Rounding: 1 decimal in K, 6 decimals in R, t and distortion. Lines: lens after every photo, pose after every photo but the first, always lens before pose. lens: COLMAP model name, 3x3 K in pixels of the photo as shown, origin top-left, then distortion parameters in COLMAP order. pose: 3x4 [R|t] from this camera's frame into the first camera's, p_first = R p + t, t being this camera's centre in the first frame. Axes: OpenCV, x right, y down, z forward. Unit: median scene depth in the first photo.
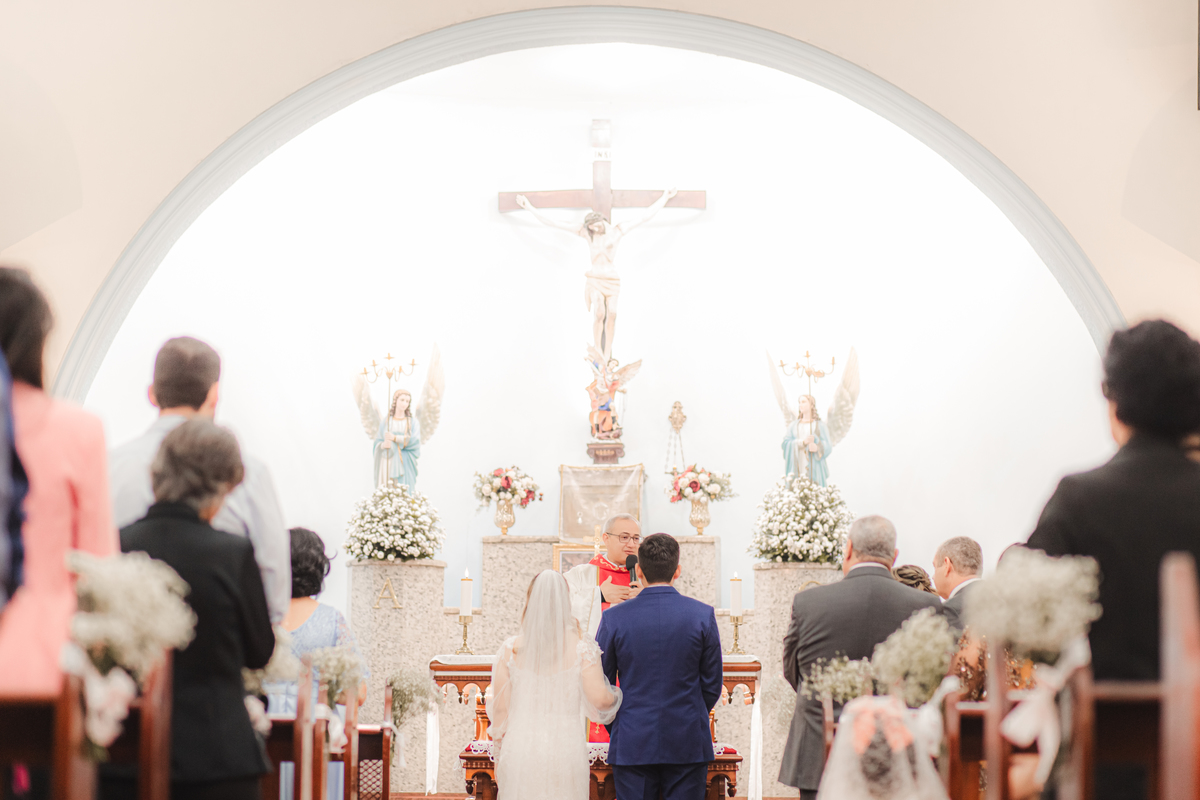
lens RADIAL K [[3139.9, 0, 710.9], [0, 3139.9, 399.7], [0, 0, 1]] dist [-0.033840, -0.427295]
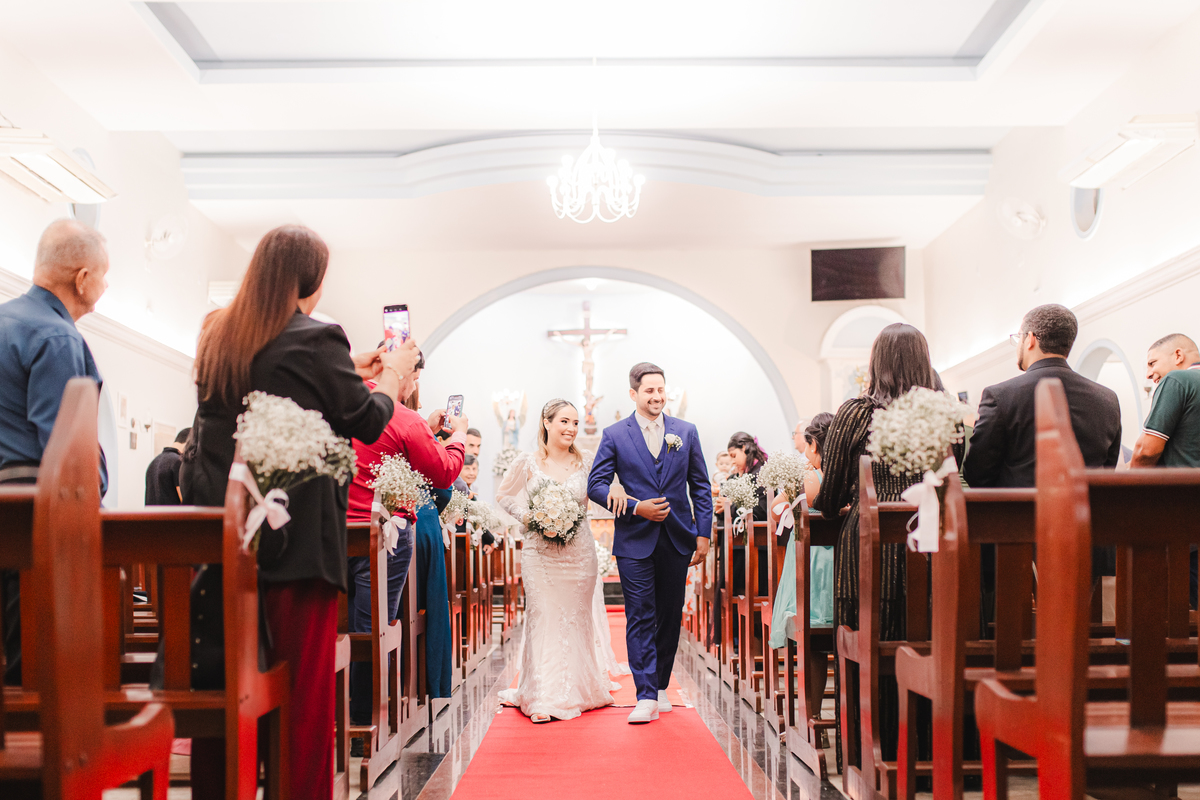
lens RADIAL K [[1476.5, 0, 599.5], [0, 1476.5, 425.1], [0, 0, 1]] dist [-0.004129, 0.270543]
pose [[0.999341, -0.022485, -0.028504, 0.008617], [0.023313, 0.999307, 0.029027, -0.023935], [0.027832, -0.029672, 0.999172, -0.221132]]
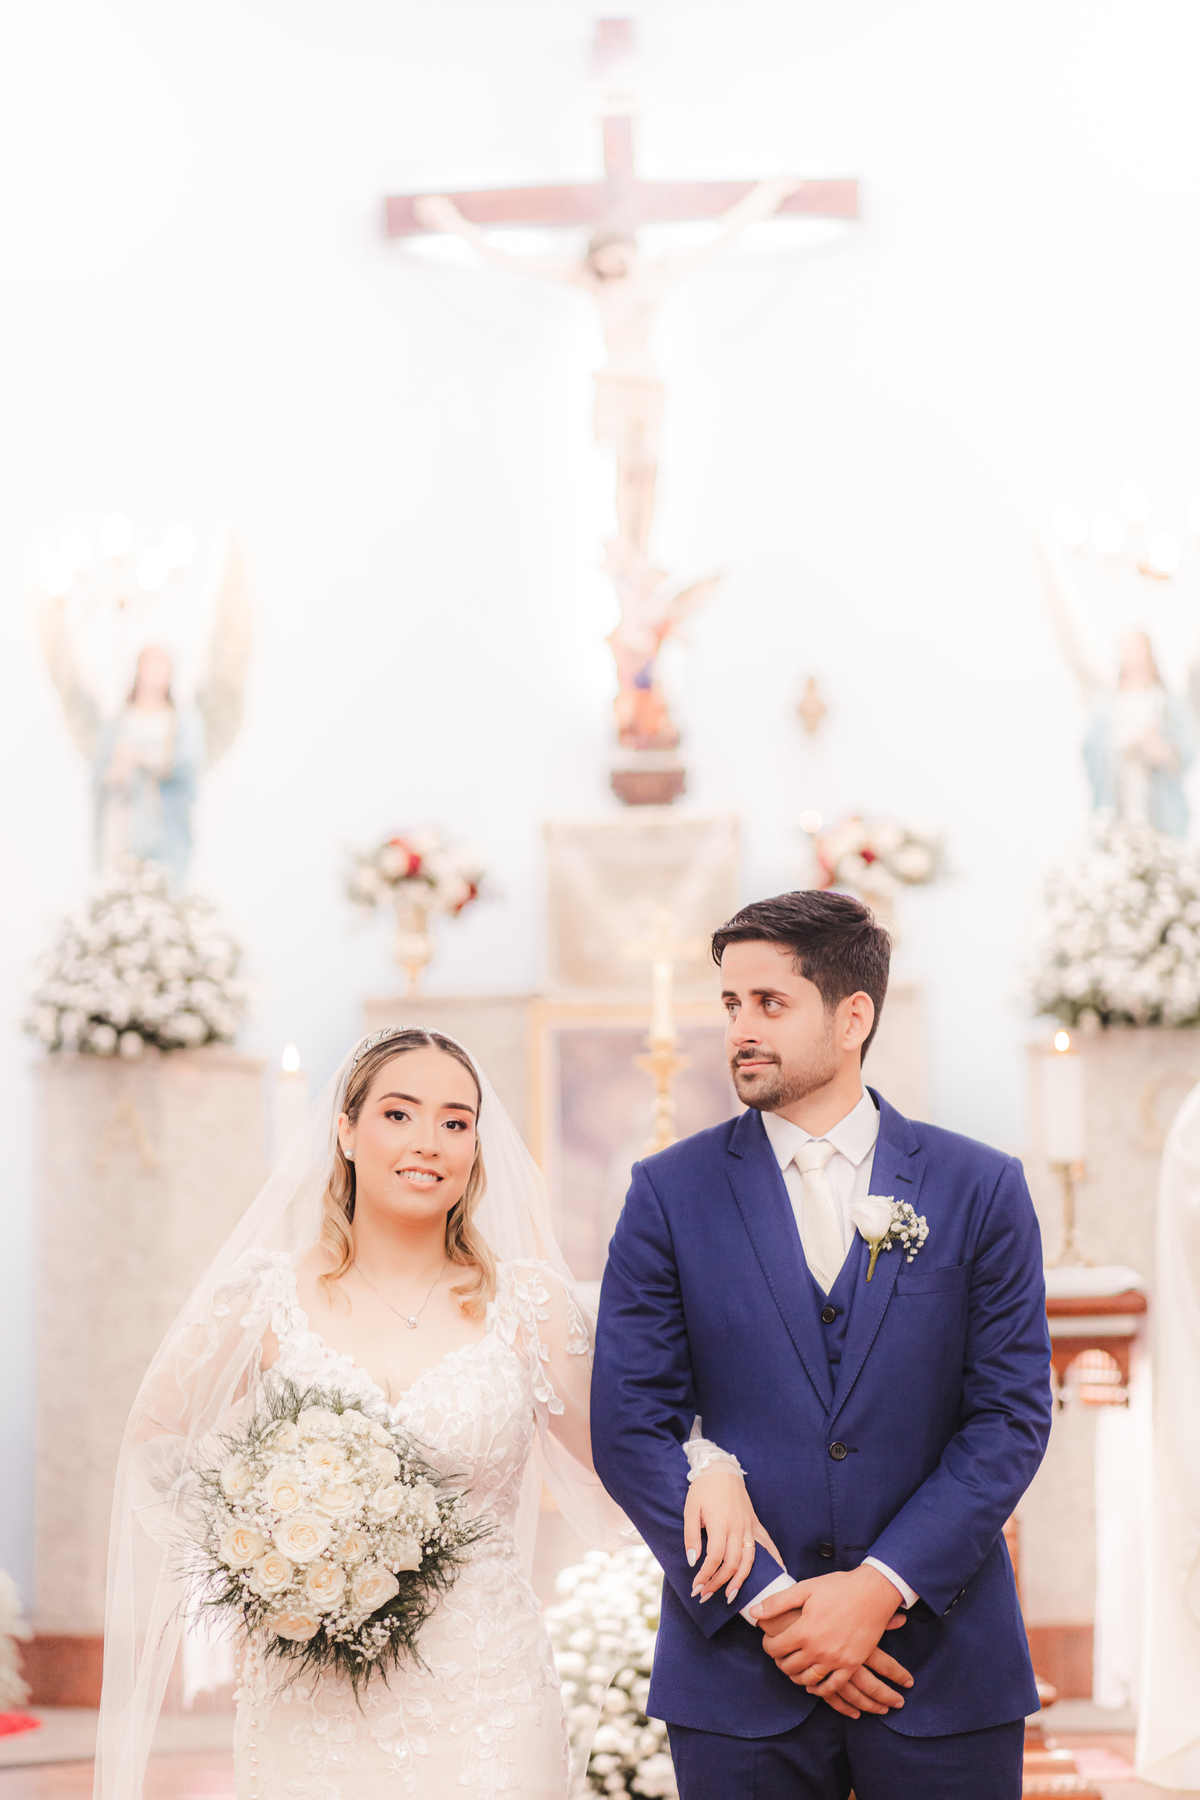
lens RADIAL K [[4256.5, 0, 600.0], [0, 4256.5, 900.0], [0, 0, 1]] dist [0.381479, 0.019994]
pose [[0.998950, -0.029527, -0.035040, -0.021010], [0.029493, 0.999564, -0.001502, 0.033456], [0.035069, 0.000467, 0.999385, 0.439538]]
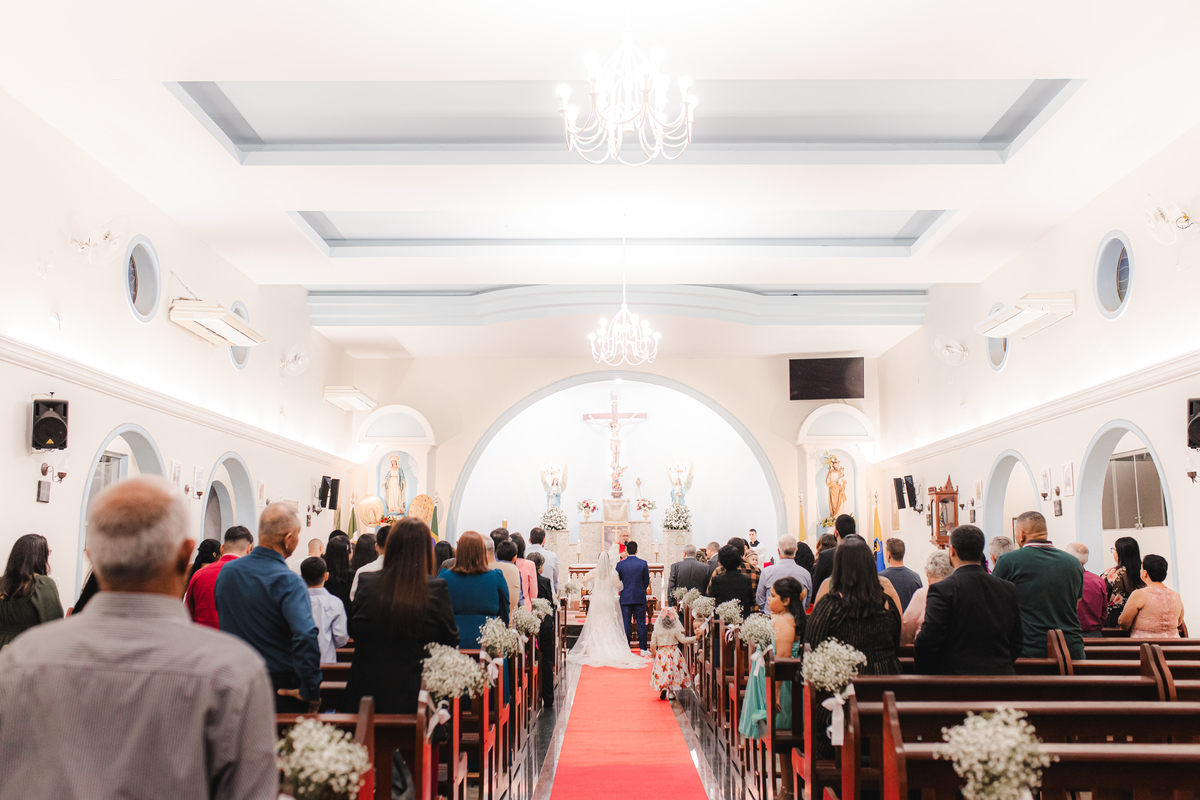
lens RADIAL K [[1197.9, 0, 600.2], [0, 1197.9, 376.5], [0, 0, 1]] dist [0.048127, -0.004671]
pose [[0.998790, -0.018830, -0.045425, 0.008247], [0.016764, 0.998826, -0.045447, -0.051437], [0.046228, 0.044631, 0.997933, -0.264629]]
